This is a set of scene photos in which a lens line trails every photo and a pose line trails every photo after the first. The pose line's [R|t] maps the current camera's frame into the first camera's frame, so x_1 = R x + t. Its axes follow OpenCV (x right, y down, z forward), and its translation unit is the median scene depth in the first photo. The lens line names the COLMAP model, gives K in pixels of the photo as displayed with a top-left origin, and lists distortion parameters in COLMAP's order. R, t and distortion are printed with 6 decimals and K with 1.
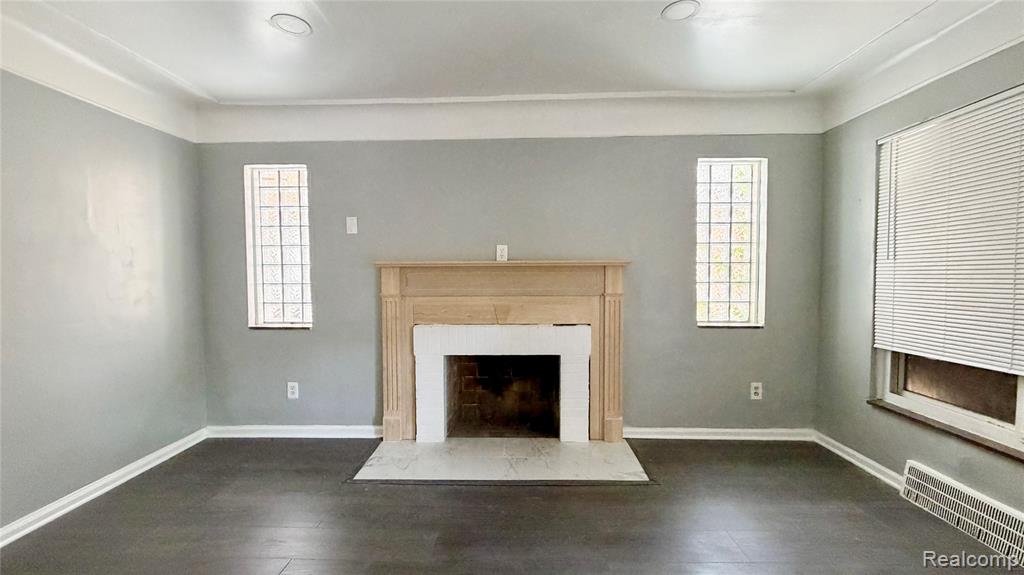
lens RADIAL K [[418.6, 0, 512.0], [0, 418.6, 287.5], [0, 0, 1]] dist [0.000445, -0.000003]
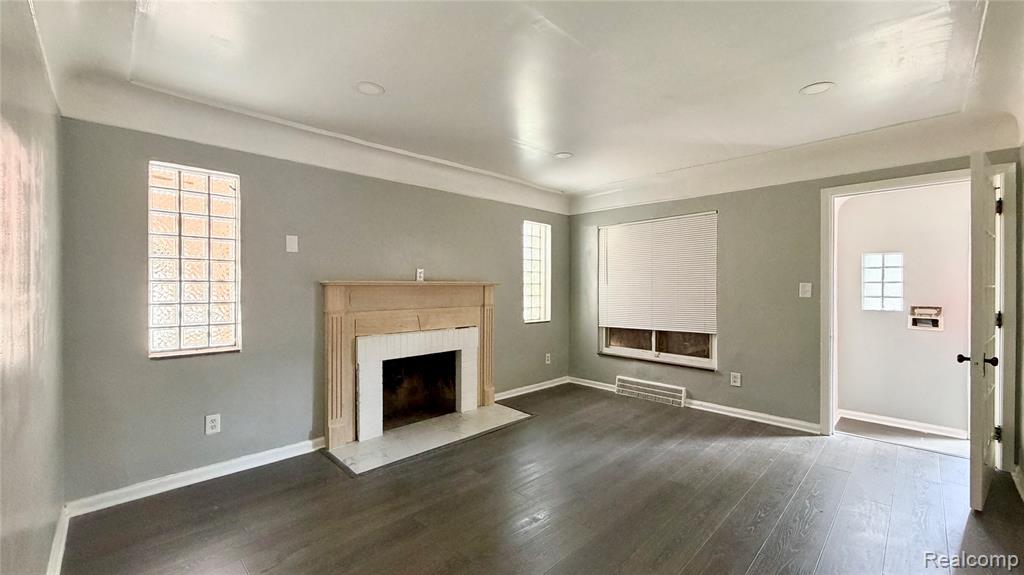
lens RADIAL K [[409.2, 0, 512.0], [0, 409.2, 287.5], [0, 0, 1]] dist [0.000614, 0.000086]
pose [[0.688958, 0.003121, 0.724794, -0.743810], [0.027278, 0.999171, -0.030232, 0.001907], [-0.724287, 0.040599, 0.688302, -0.062683]]
